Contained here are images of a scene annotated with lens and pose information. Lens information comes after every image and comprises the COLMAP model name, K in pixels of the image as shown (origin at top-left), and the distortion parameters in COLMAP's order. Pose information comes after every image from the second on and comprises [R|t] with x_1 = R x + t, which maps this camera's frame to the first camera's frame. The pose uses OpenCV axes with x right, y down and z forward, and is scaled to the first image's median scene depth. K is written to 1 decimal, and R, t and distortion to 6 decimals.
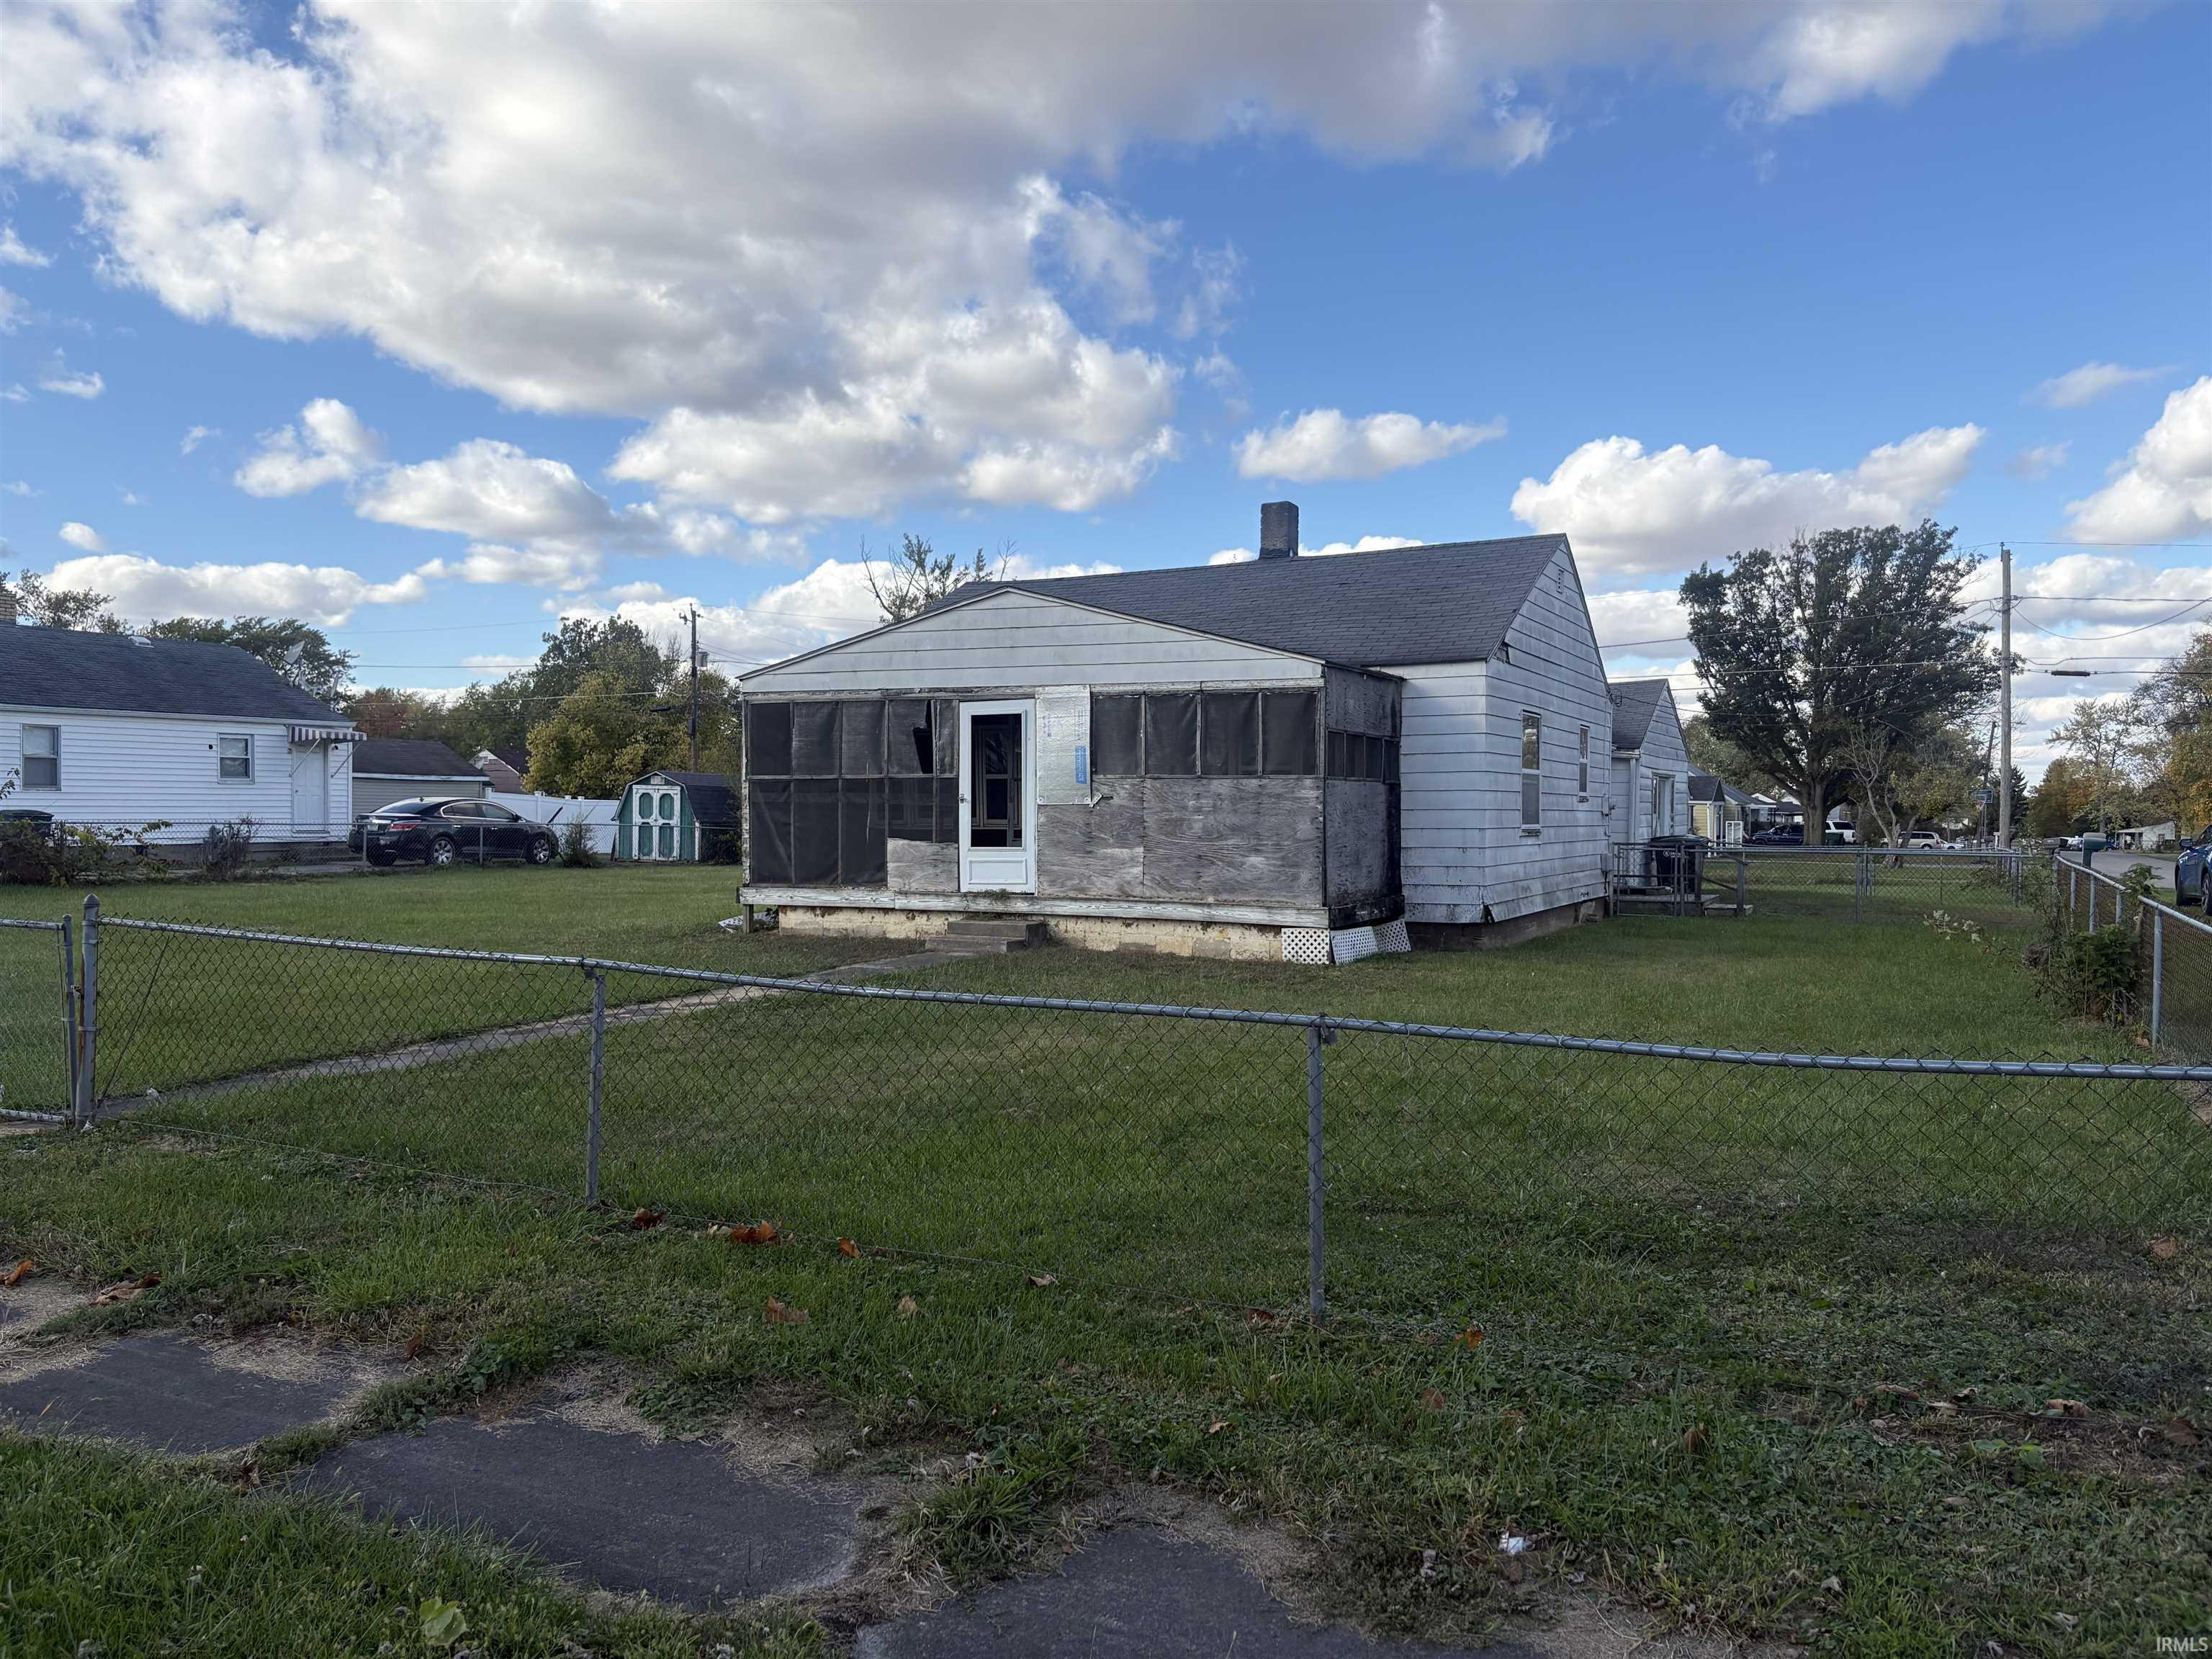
lens RADIAL K [[1770.0, 0, 1106.0], [0, 1770.0, 829.5], [0, 0, 1]] dist [0.059333, -0.013471]
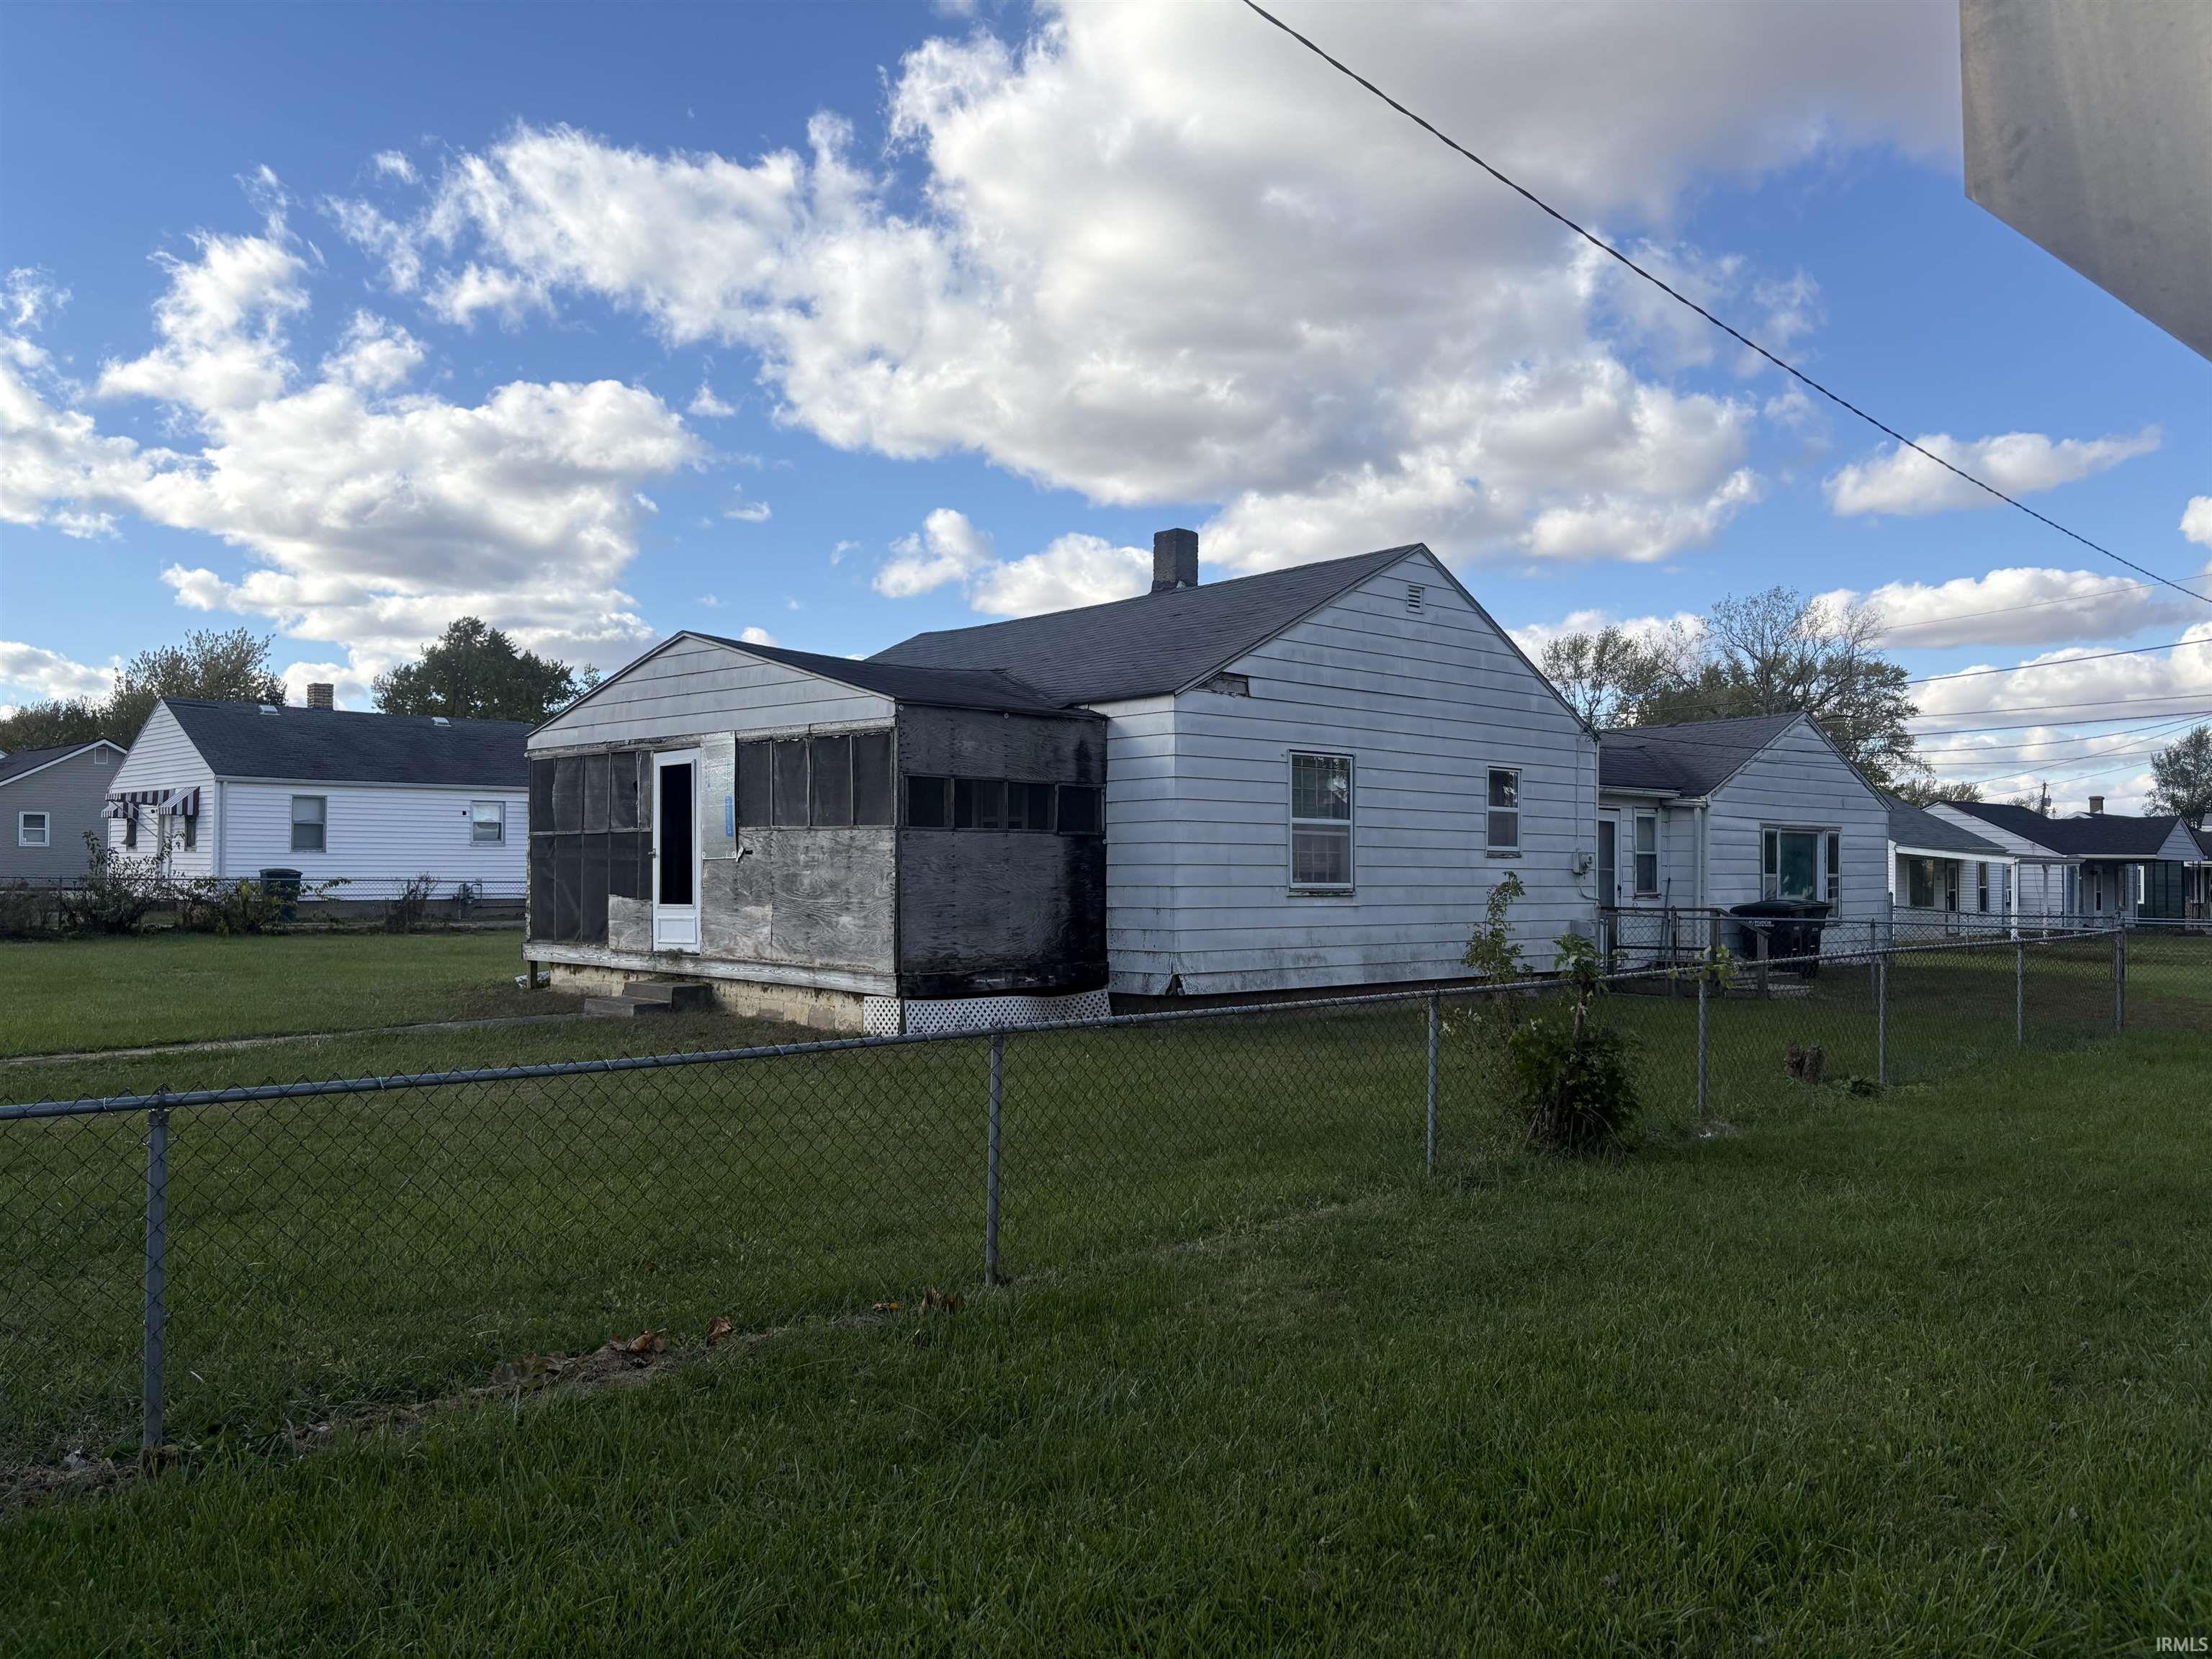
lens RADIAL K [[1726.0, 0, 1106.0], [0, 1726.0, 829.5], [0, 0, 1]] dist [0.045642, -0.008958]
pose [[0.942189, -0.008635, -0.334970, 0.249095], [-0.003089, 0.999402, -0.034452, 0.000519], [0.335067, 0.033496, 0.941599, 0.106220]]
